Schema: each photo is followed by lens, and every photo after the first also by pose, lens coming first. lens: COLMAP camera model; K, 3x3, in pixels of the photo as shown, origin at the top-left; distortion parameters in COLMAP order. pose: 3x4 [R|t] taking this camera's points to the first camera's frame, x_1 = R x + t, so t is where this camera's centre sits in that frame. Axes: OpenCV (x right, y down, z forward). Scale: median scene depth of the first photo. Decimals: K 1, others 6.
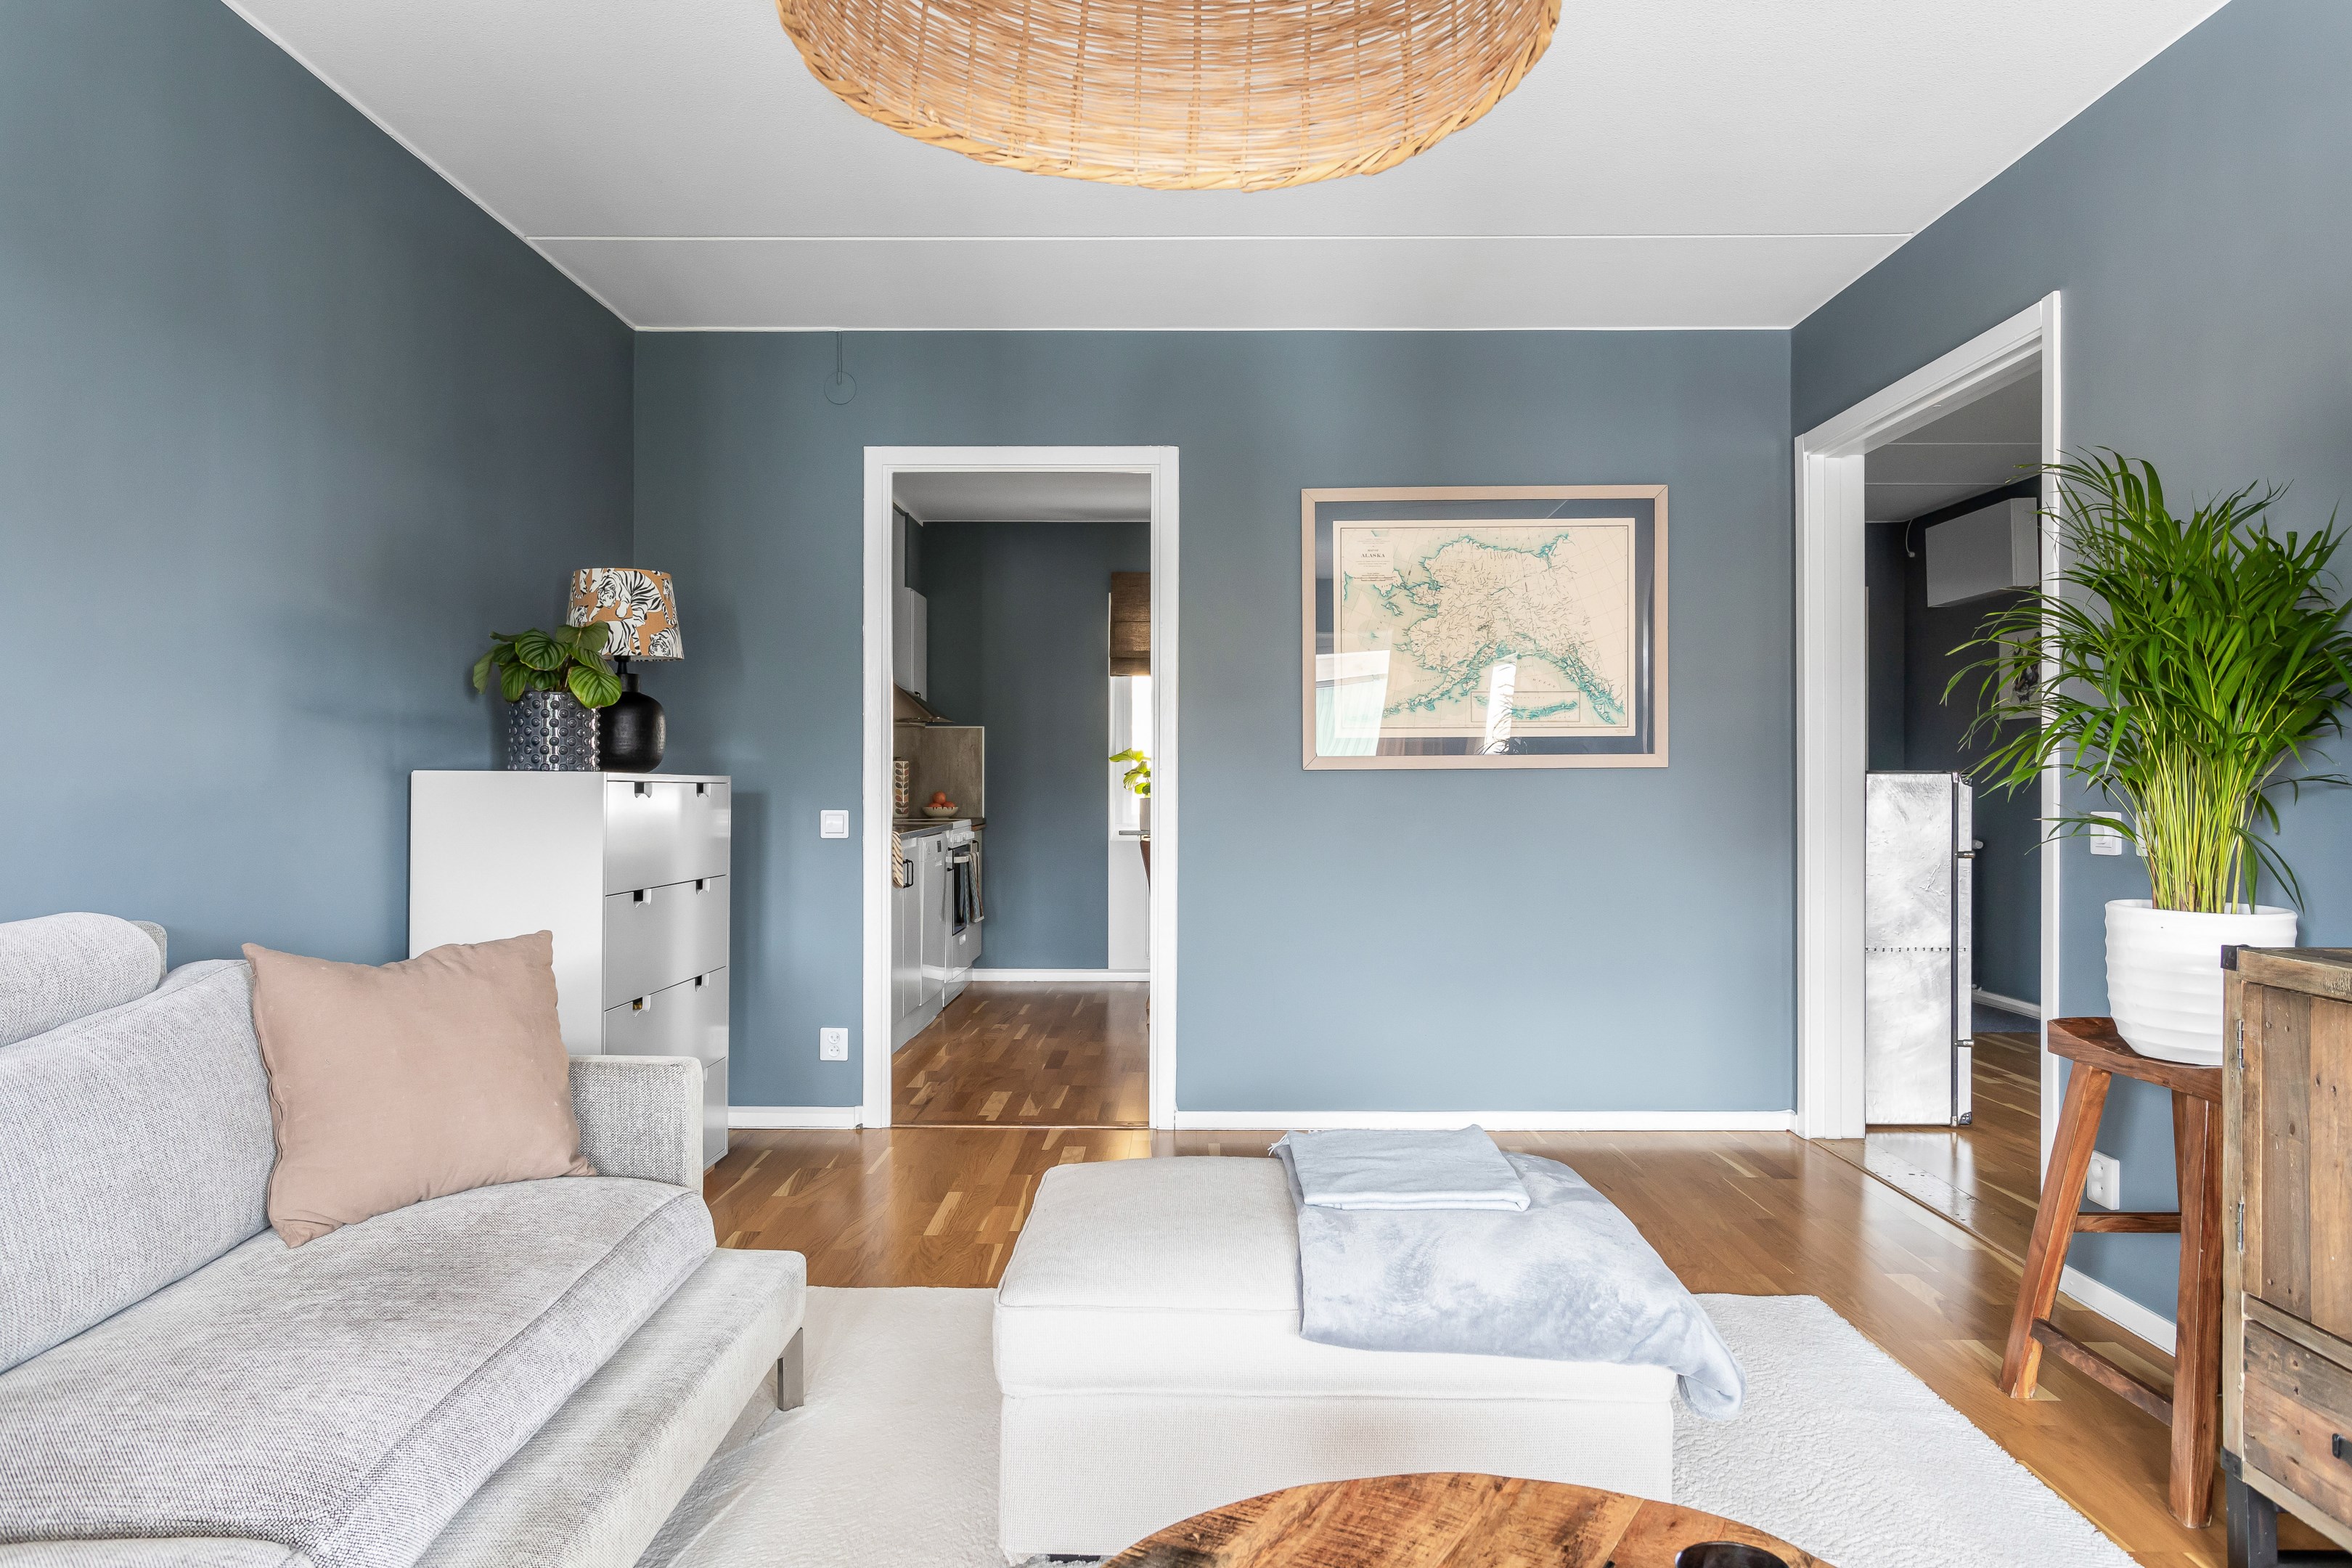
lens RADIAL K [[1539.6, 0, 1191.2], [0, 1539.6, 787.3], [0, 0, 1]] dist [-0.007802, 0.006300]
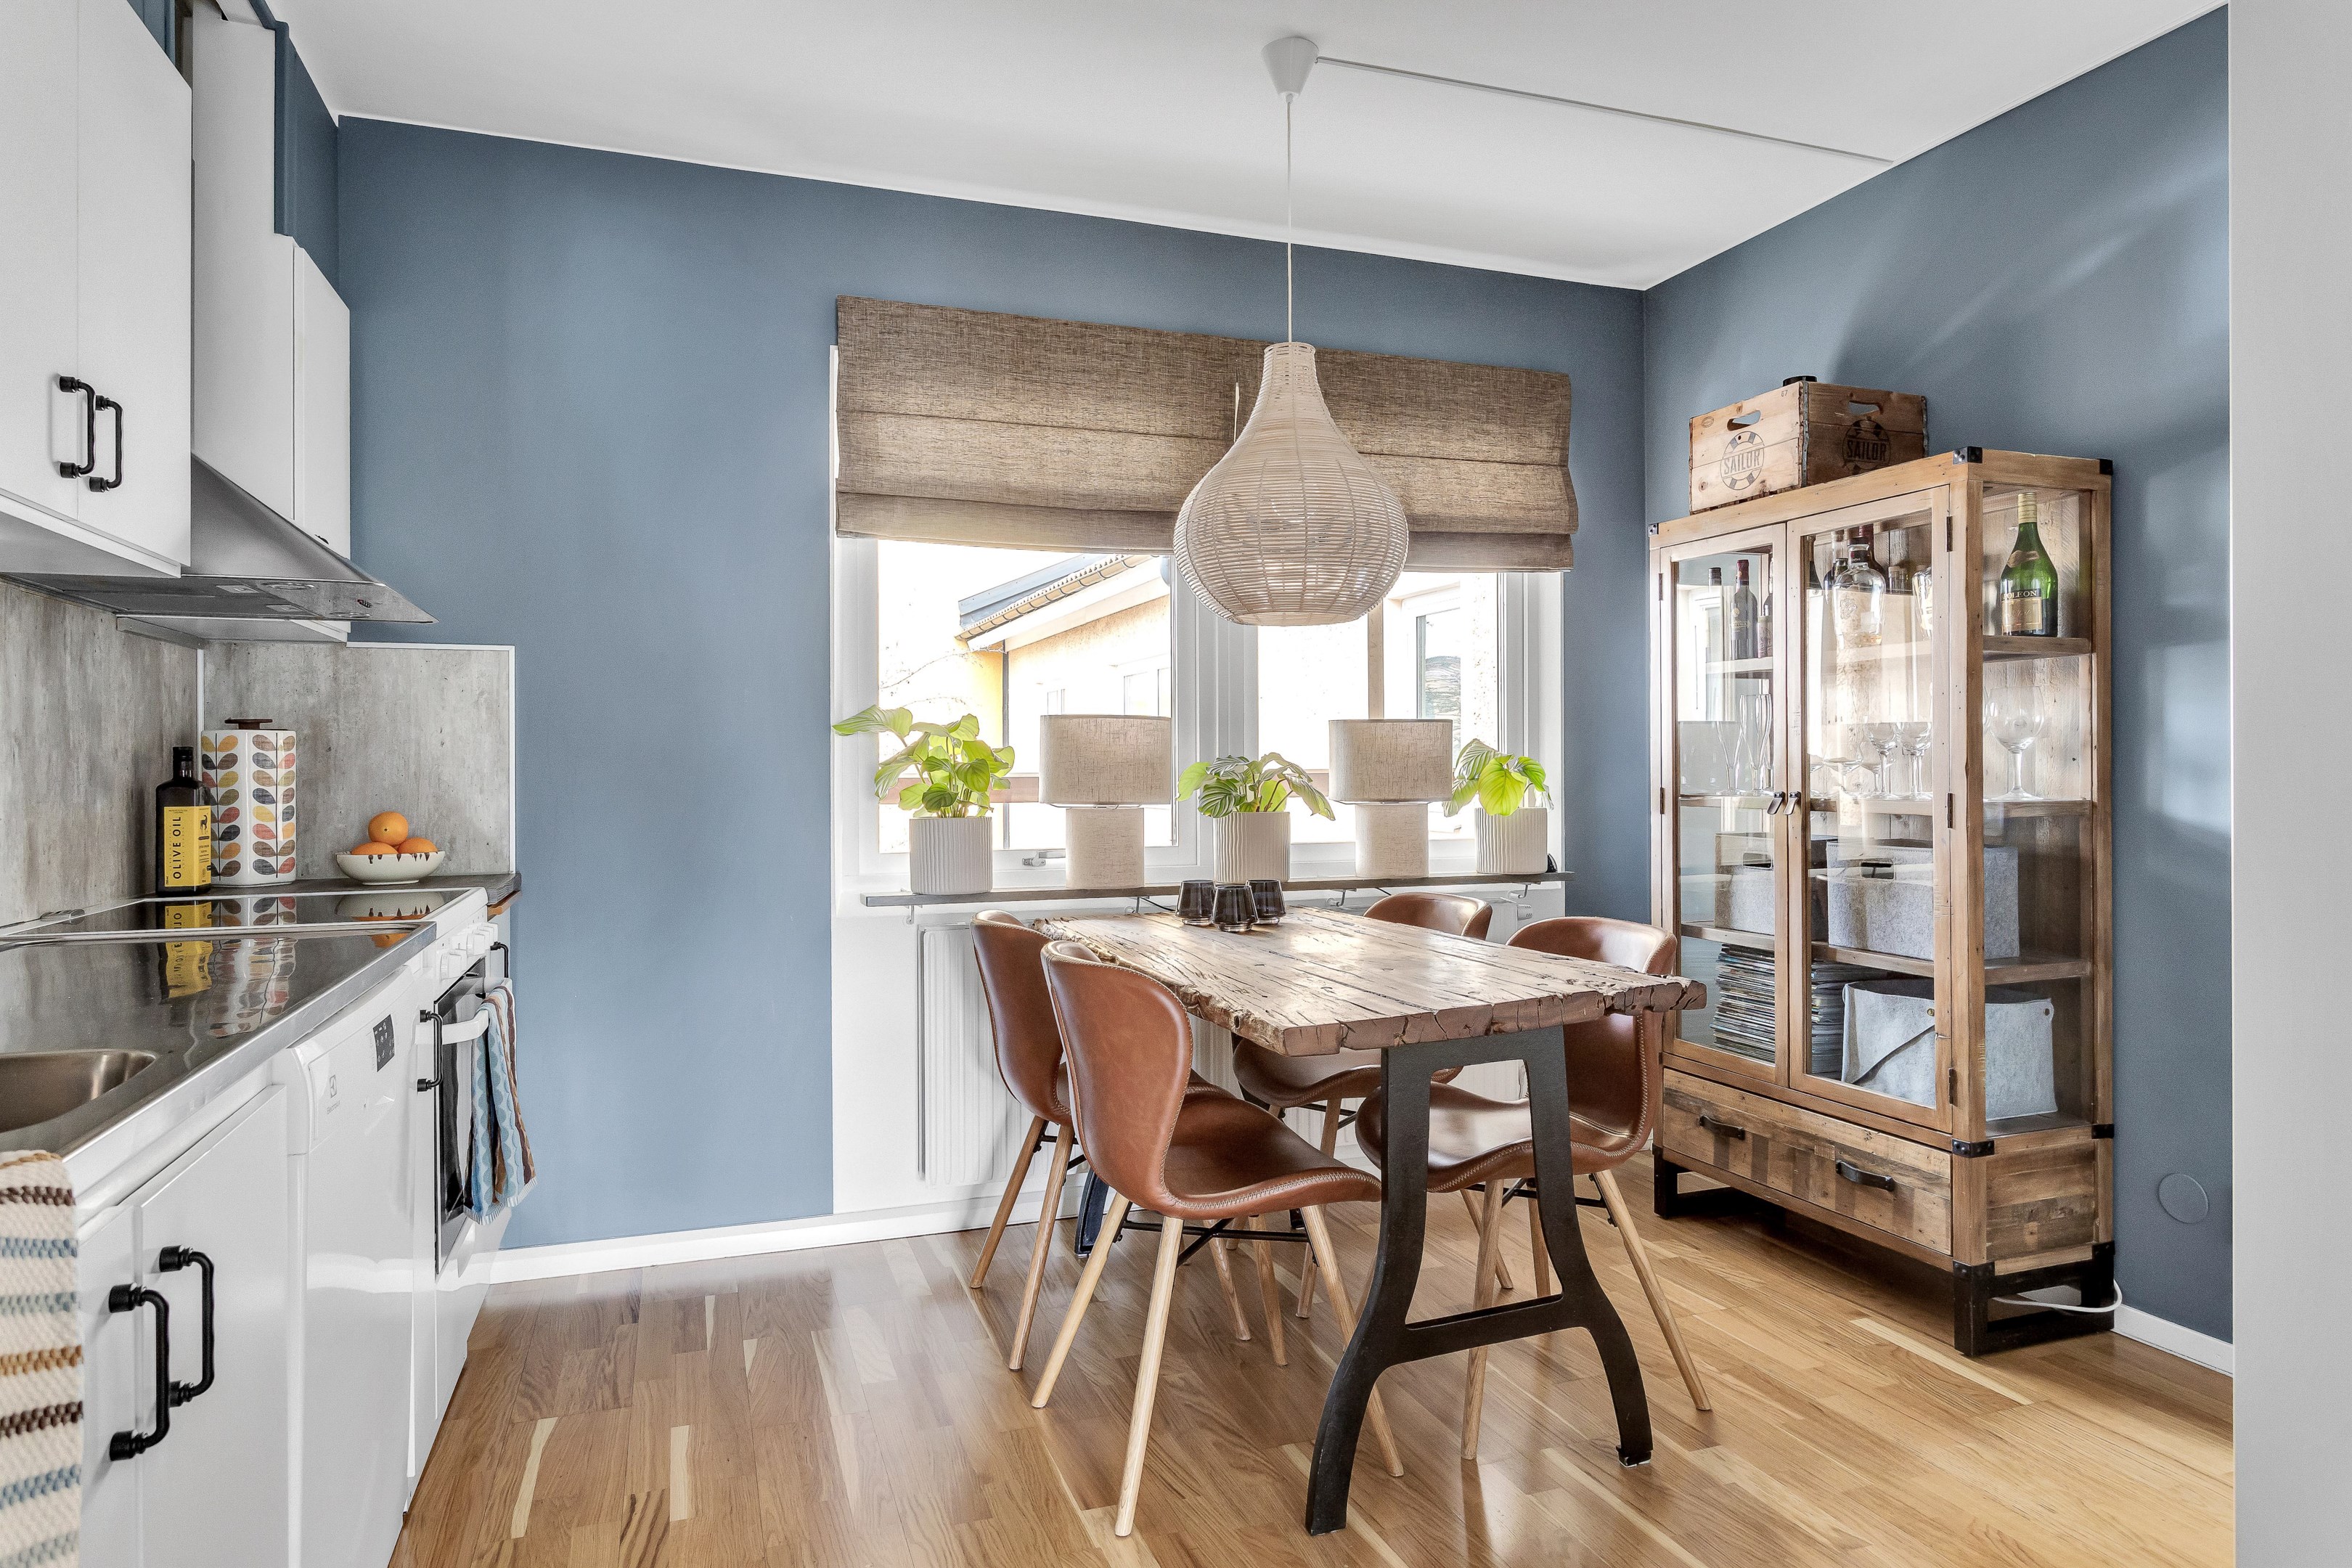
lens RADIAL K [[1353.0, 0, 1159.2], [0, 1353.0, 770.4], [0, 0, 1]] dist [-0.013888, 0.005597]
pose [[0.940336, -0.004354, 0.340219, -0.097544], [0.005414, 0.999983, -0.002167, -0.005560], [-0.340204, 0.003879, 0.940344, 0.618730]]
